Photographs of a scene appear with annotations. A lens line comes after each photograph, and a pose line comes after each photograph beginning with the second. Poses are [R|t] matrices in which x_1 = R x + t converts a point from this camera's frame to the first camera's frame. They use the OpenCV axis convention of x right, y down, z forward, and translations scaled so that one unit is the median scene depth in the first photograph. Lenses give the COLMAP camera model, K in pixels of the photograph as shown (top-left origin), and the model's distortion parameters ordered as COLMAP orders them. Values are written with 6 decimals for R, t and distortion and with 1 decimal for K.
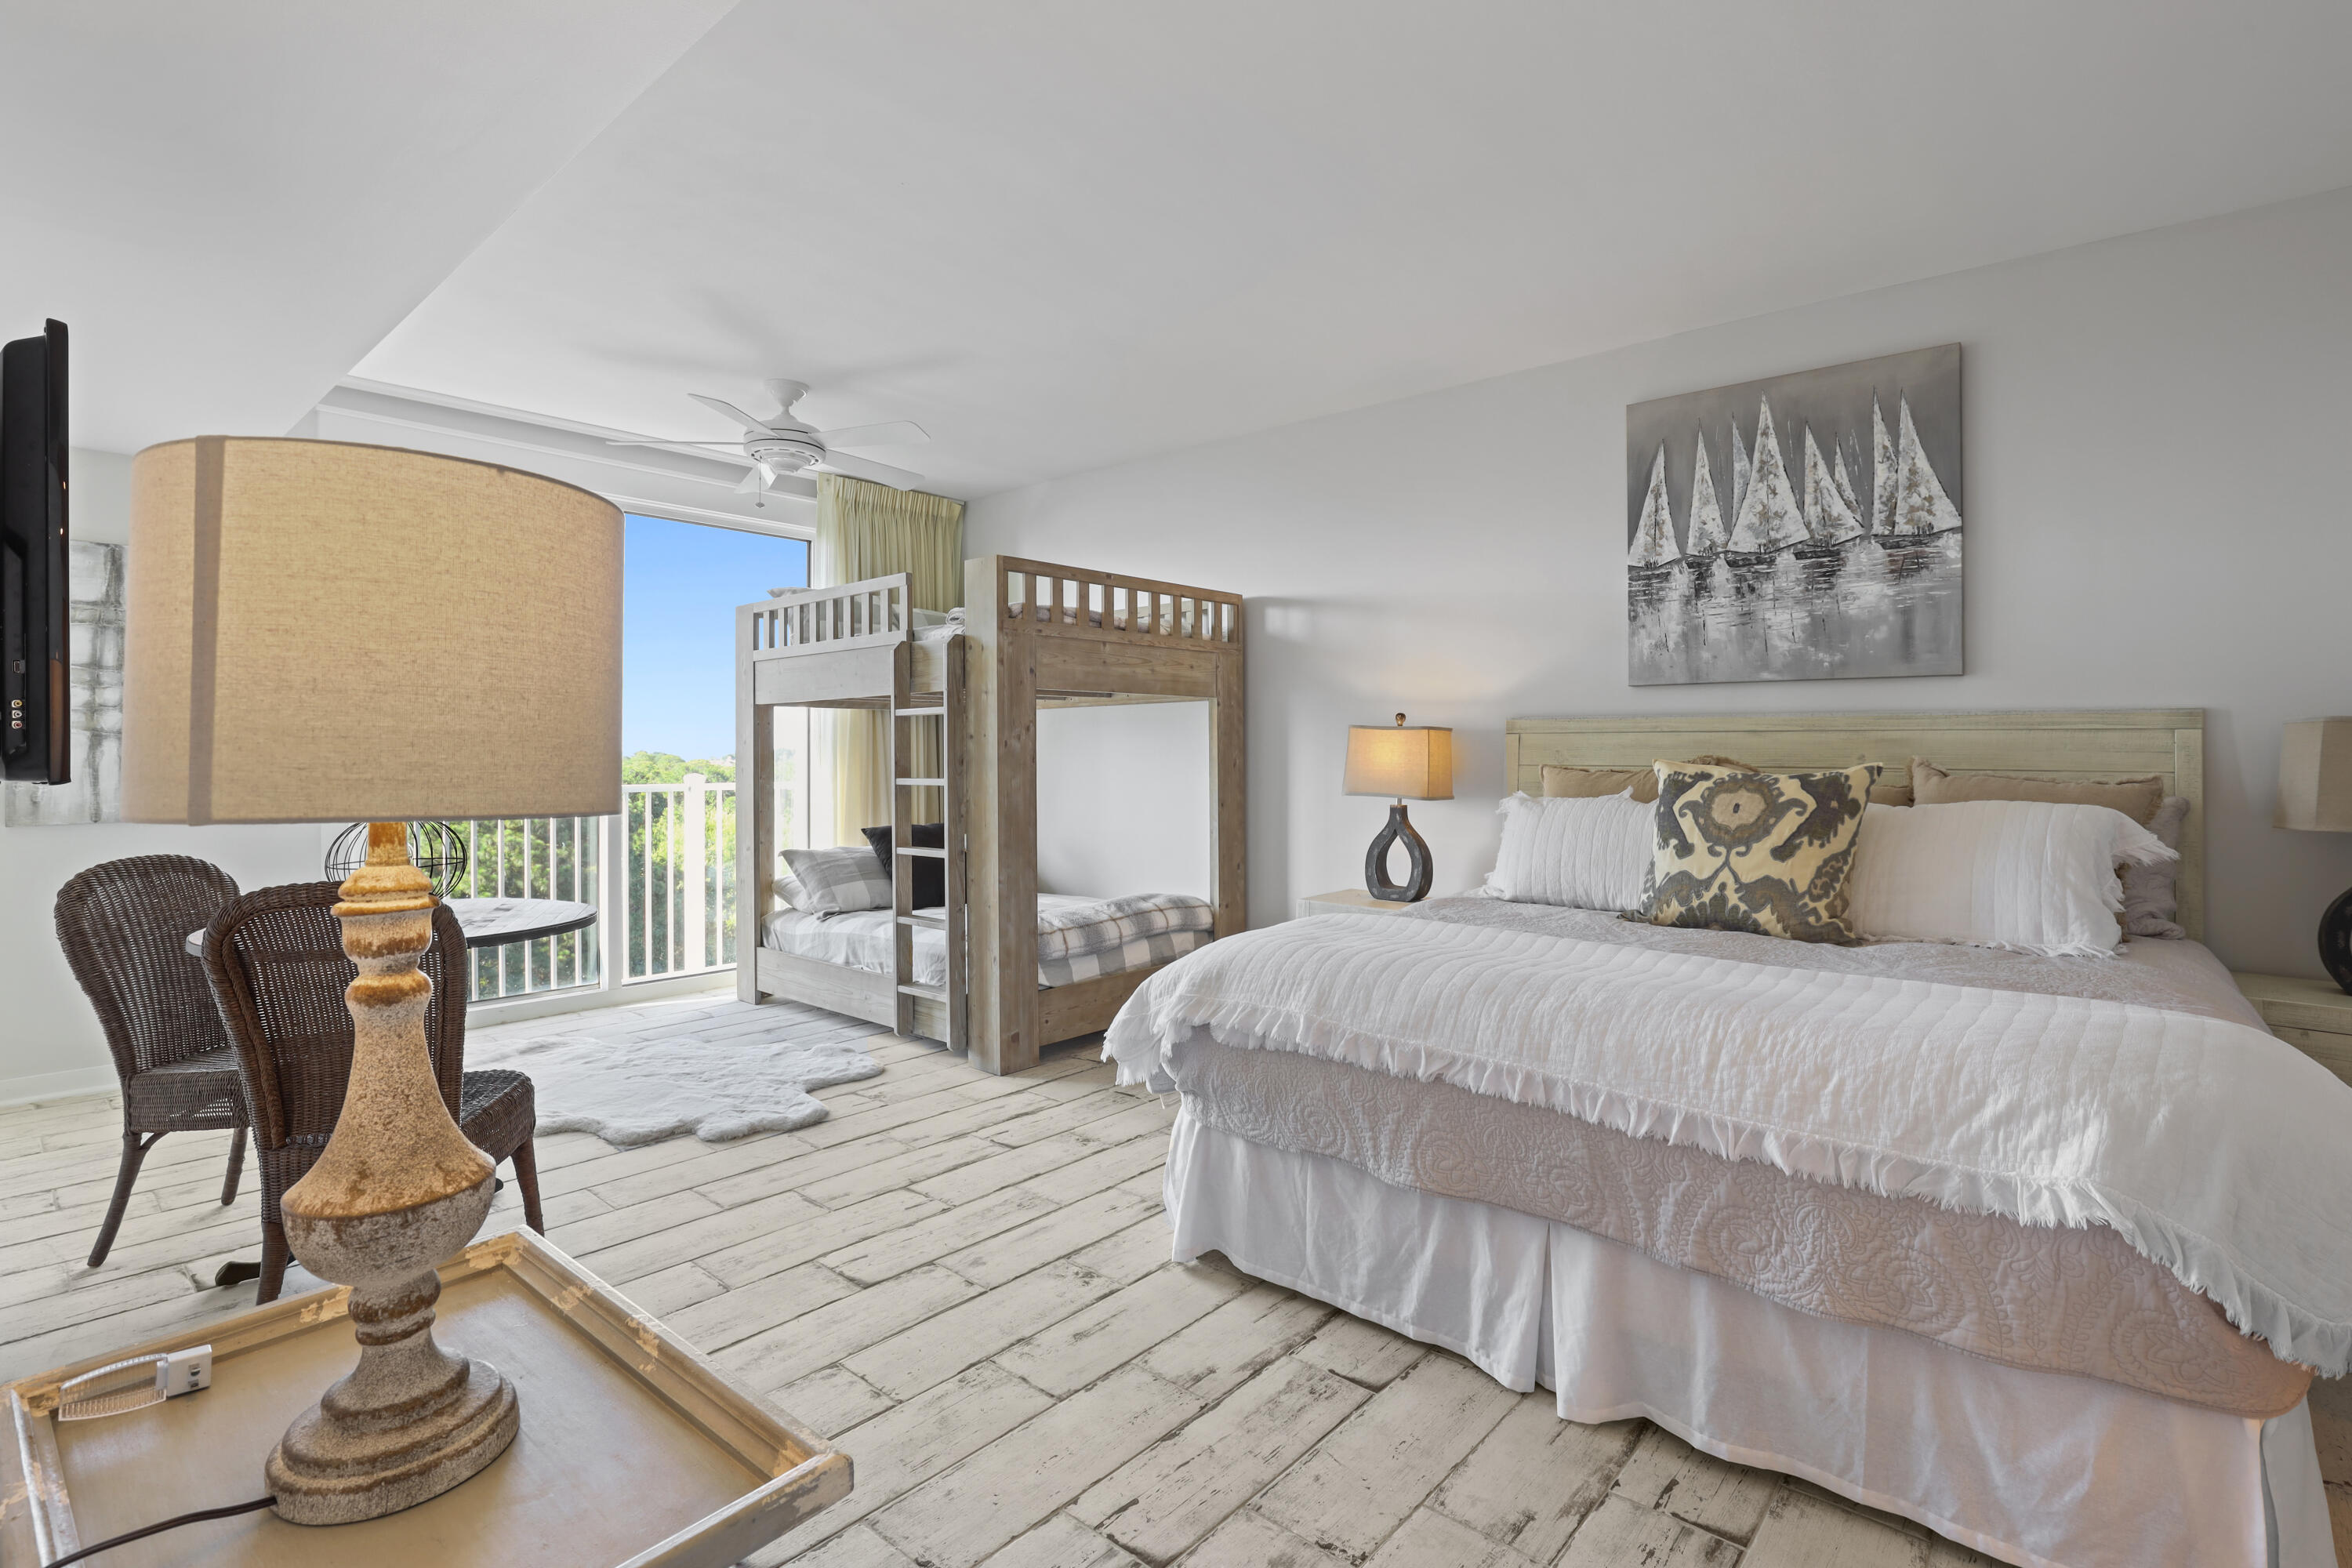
lens RADIAL K [[1121.5, 0, 1185.2], [0, 1121.5, 756.3], [0, 0, 1]] dist [-0.027996, 0.008058]
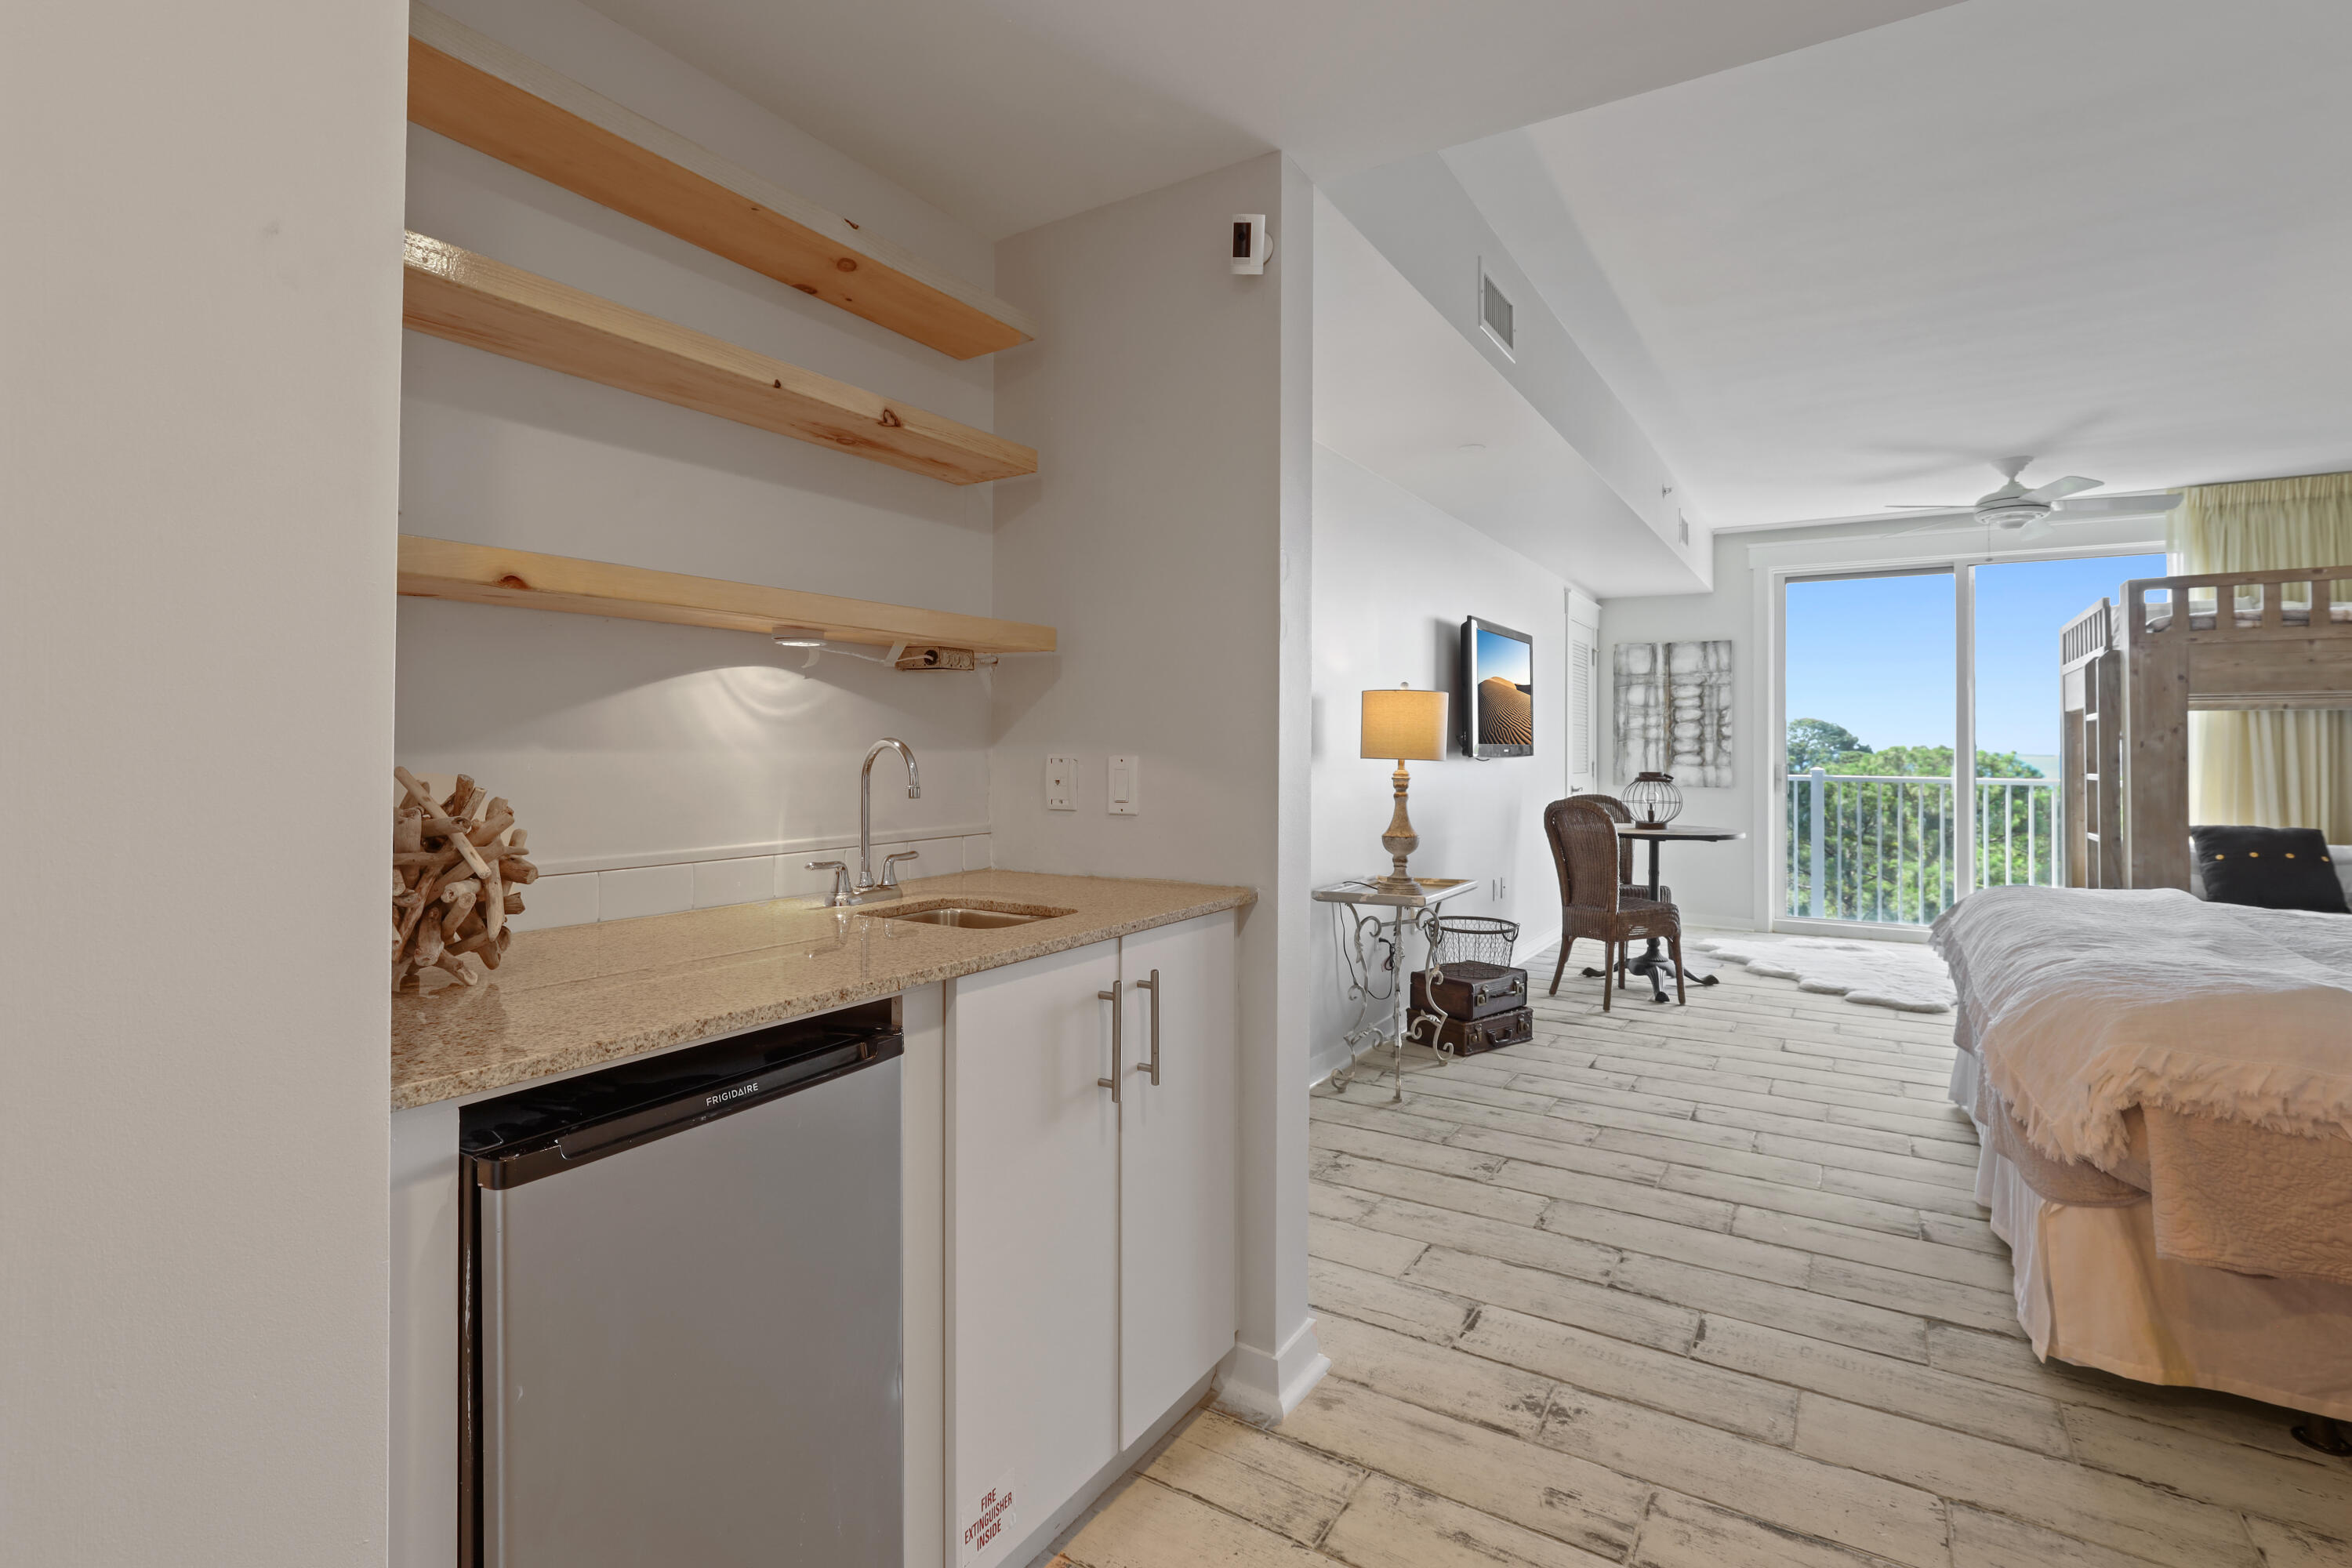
lens RADIAL K [[1121.5, 0, 1137.1], [0, 1121.5, 729.5], [0, 0, 1]] dist [-0.027996, 0.008058]
pose [[0.130474, -0.016244, -0.991319, 0.865925], [-0.013337, 0.999747, -0.018138, 0.008364], [0.991362, 0.015588, 0.130225, -0.159575]]
